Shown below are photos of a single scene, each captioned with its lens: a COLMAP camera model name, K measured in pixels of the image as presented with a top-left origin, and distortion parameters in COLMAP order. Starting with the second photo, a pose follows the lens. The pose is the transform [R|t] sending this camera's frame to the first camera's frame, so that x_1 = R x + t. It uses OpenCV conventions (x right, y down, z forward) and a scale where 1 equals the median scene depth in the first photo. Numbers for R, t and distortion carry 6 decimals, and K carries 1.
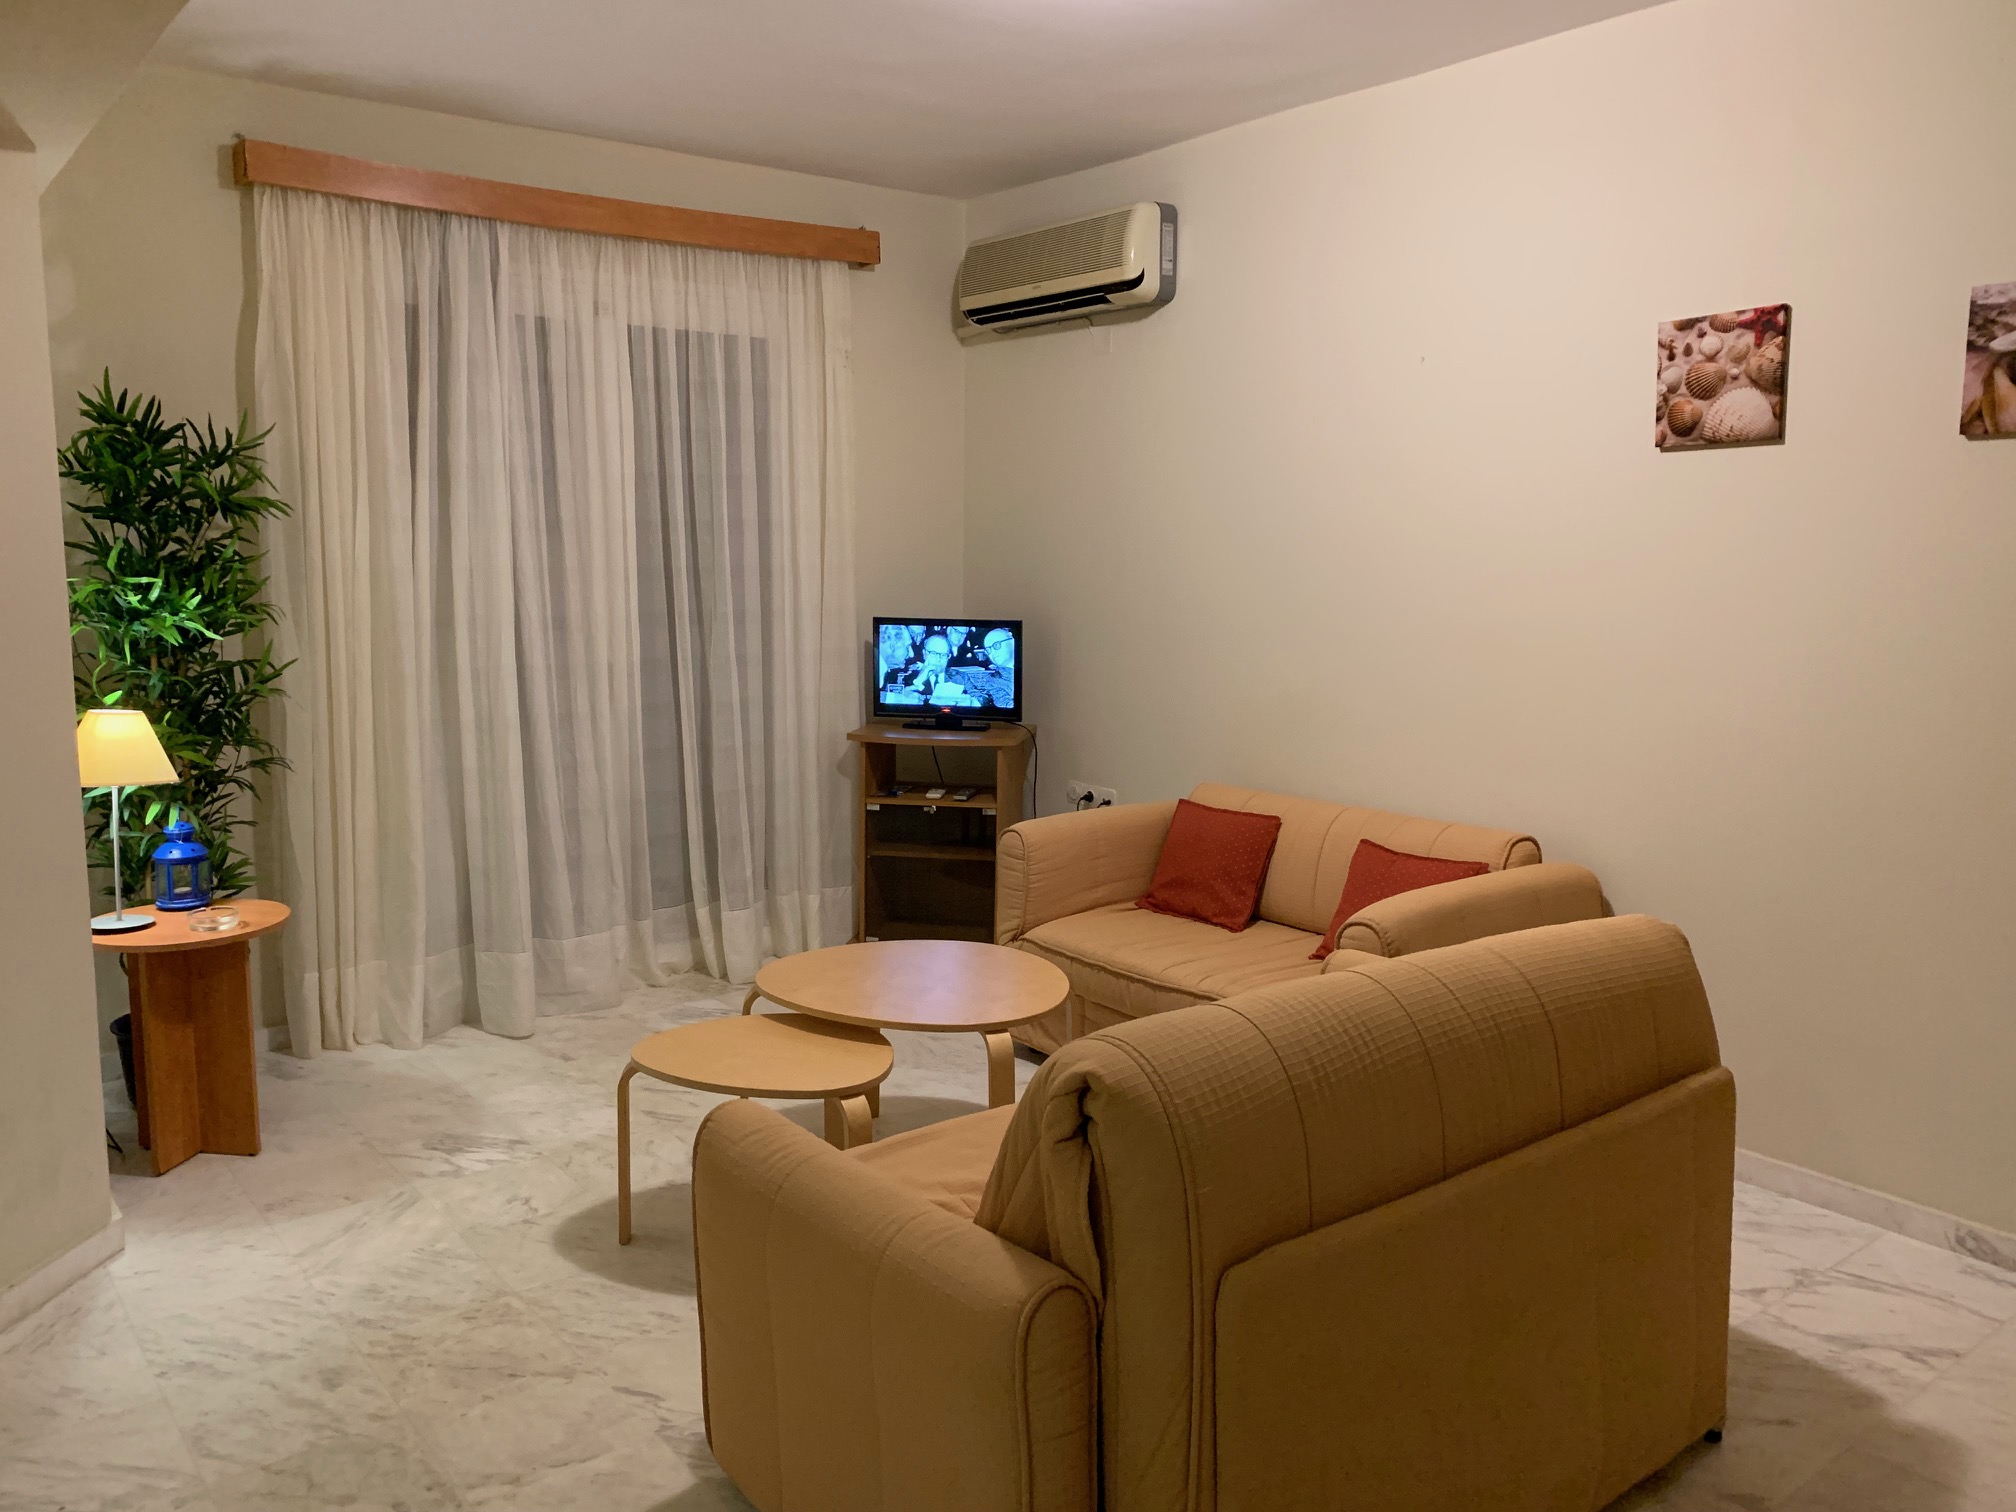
lens RADIAL K [[1666.1, 0, 1008.0], [0, 1666.1, 756.0], [0, 0, 1]] dist [0.126093, -0.006038]
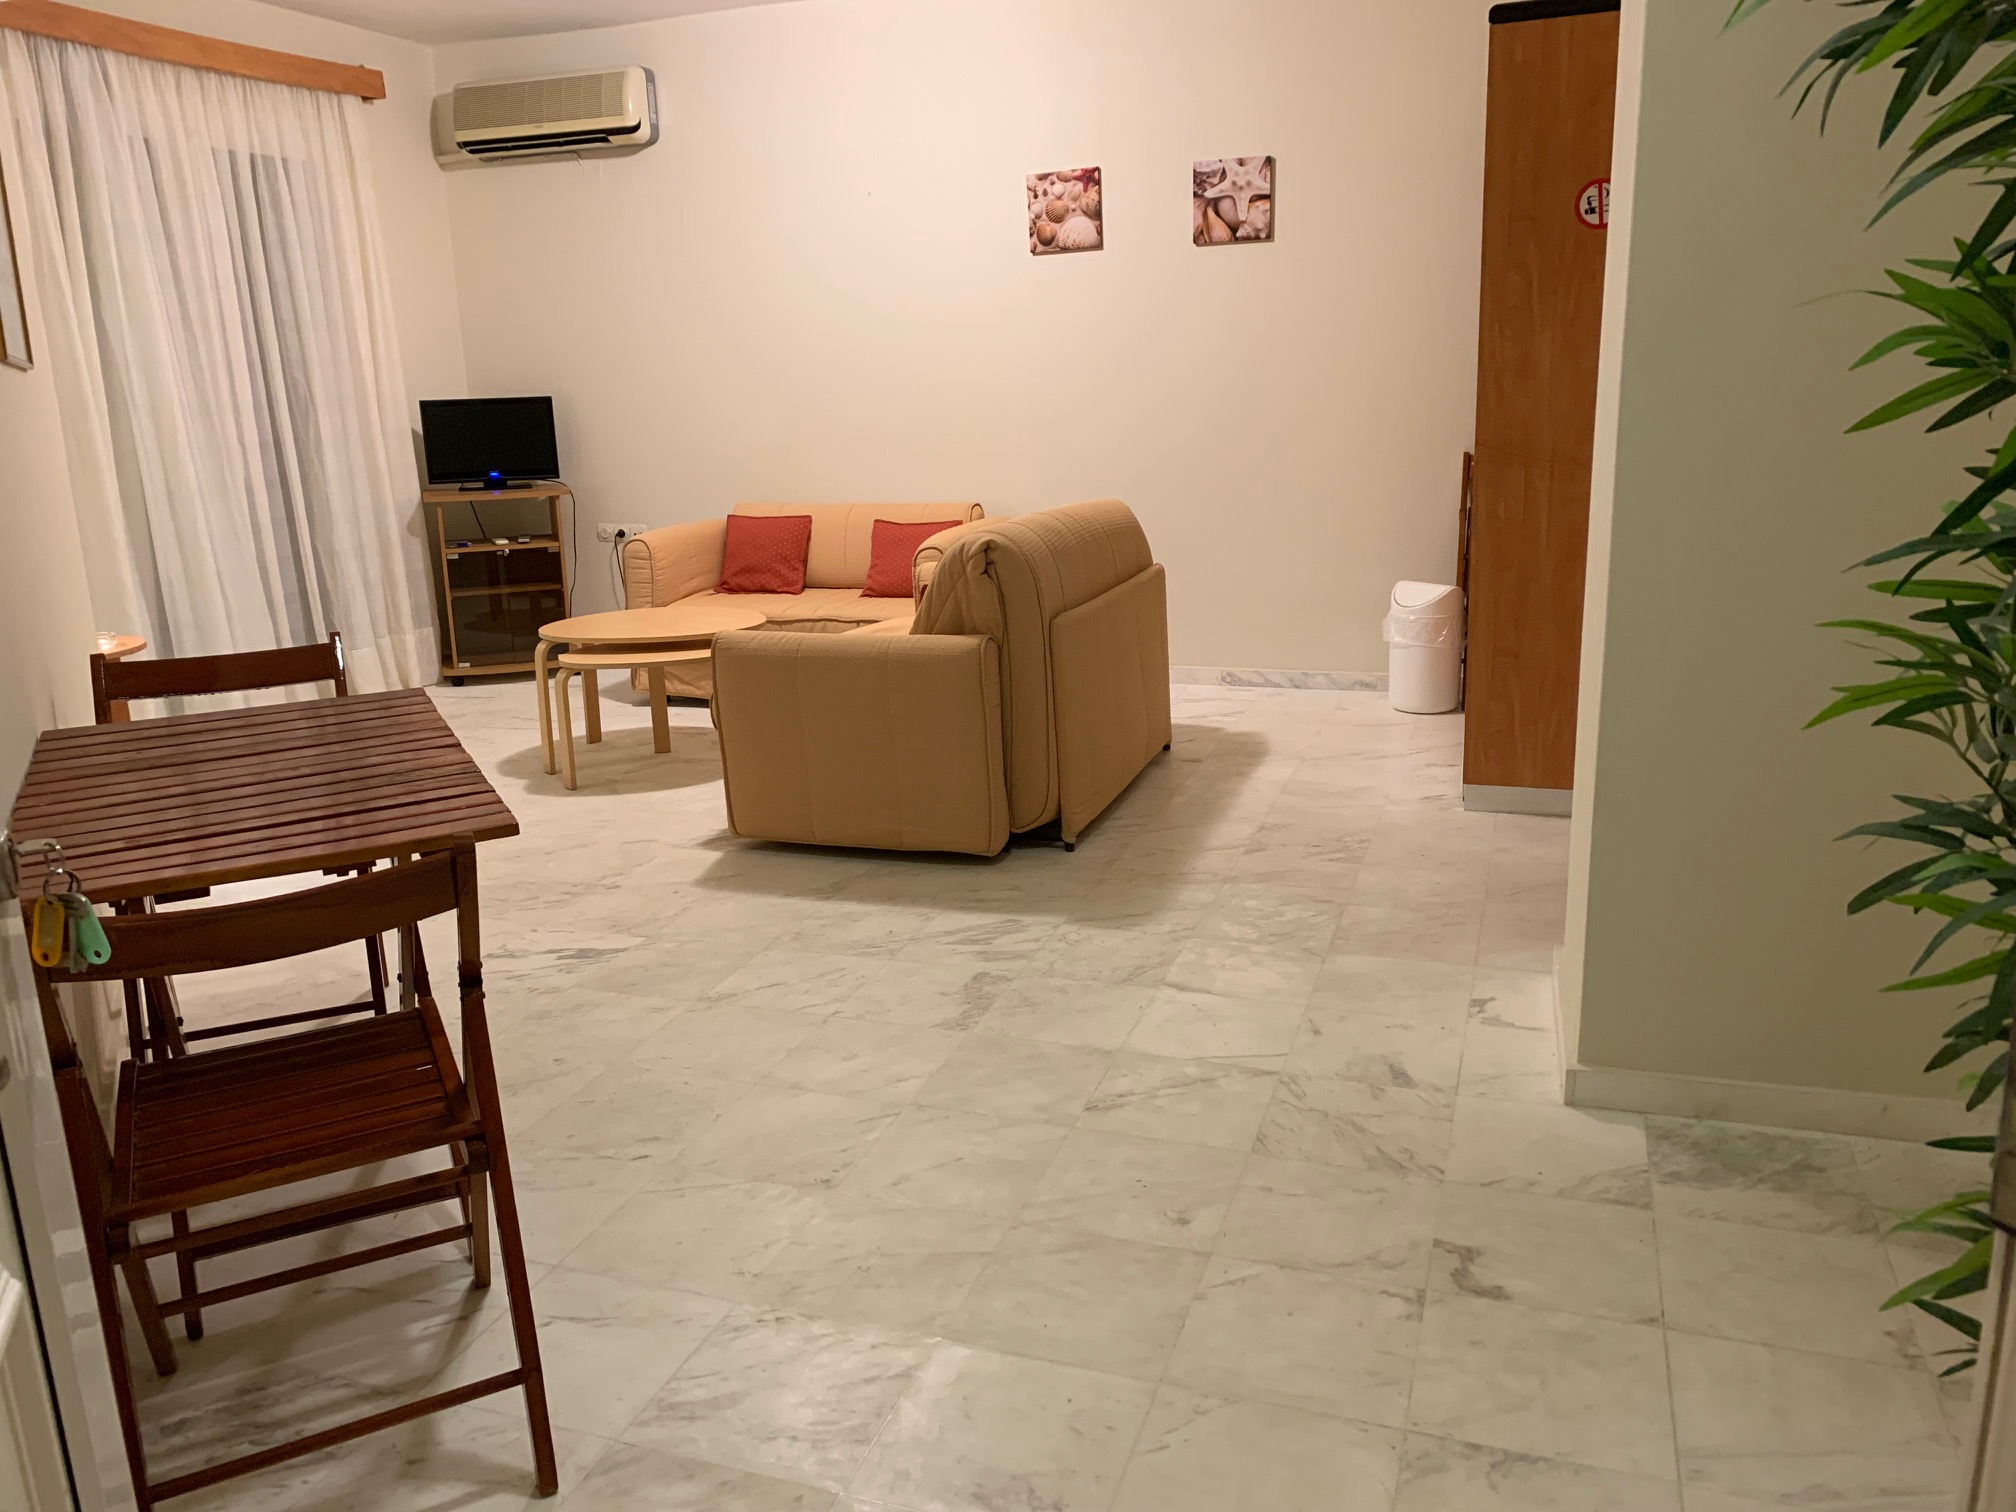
lens RADIAL K [[1666.1, 0, 1008.0], [0, 1666.1, 756.0], [0, 0, 1]] dist [0.126093, -0.006038]
pose [[0.865136, -0.153866, 0.477352, -0.499515], [0.109856, 0.986801, 0.118978, 0.105249], [-0.489358, -0.050492, 0.870620, -0.445806]]
